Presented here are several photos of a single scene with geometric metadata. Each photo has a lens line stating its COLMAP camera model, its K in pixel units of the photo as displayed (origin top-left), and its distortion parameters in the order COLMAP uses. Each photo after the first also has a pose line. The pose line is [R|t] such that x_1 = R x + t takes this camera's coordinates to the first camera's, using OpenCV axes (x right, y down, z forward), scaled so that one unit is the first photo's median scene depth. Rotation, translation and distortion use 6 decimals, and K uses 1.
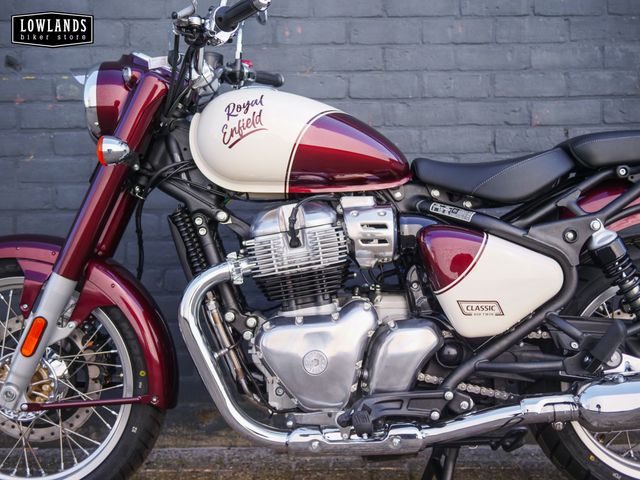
lens RADIAL K [[738.8, 0, 320.0], [0, 738.8, 240.0], [0, 0, 1]] dist [-0.016905, 0.048945]
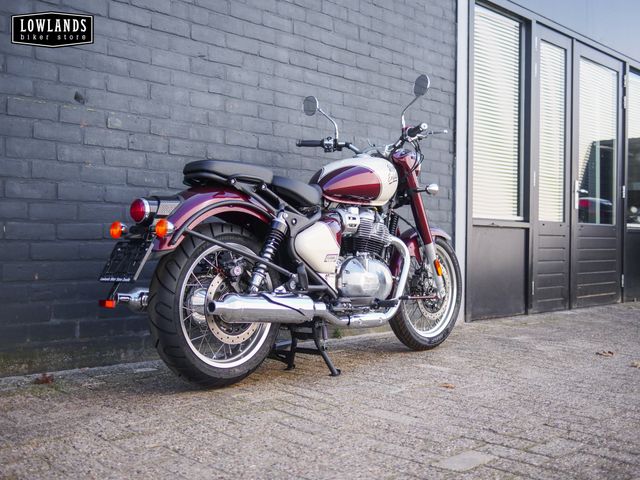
lens RADIAL K [[738.8, 0, 320.0], [0, 738.8, 240.0], [0, 0, 1]] dist [-0.016905, 0.048945]
pose [[0.693117, 0.021540, 0.720503, -1.530165], [-0.009649, 0.999741, -0.020607, 0.082083], [-0.720761, 0.007331, 0.693145, -0.439191]]
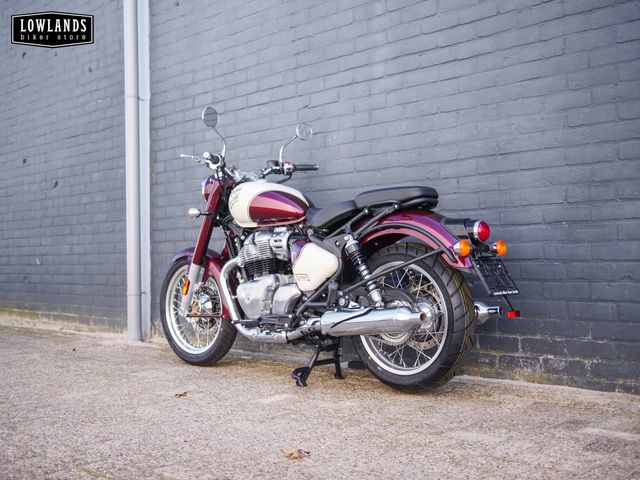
lens RADIAL K [[738.8, 0, 320.0], [0, 738.8, 240.0], [0, 0, 1]] dist [-0.016905, 0.048945]
pose [[0.733304, -0.019764, -0.679614, 1.660535], [-0.002775, 0.999482, -0.032061, 0.049454], [0.679896, 0.025396, 0.732869, -0.538780]]
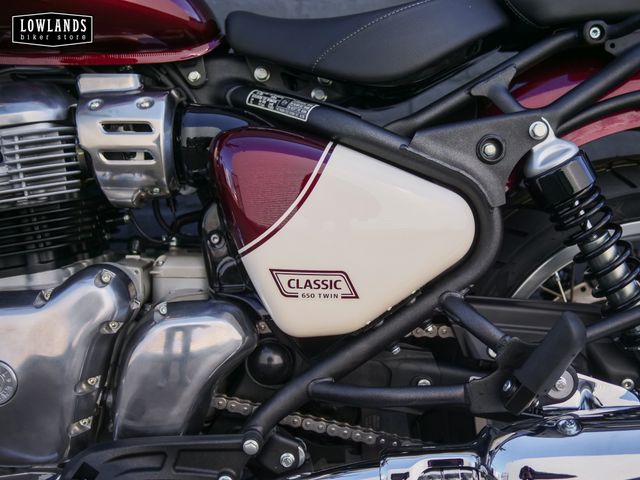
lens RADIAL K [[738.8, 0, 320.0], [0, 738.8, 240.0], [0, 0, 1]] dist [-0.016905, 0.048945]
pose [[0.999803, 0.015324, 0.012612, 0.205165], [-0.016177, 0.997371, 0.070631, 0.022625], [-0.011497, -0.070821, 0.997423, 0.455513]]
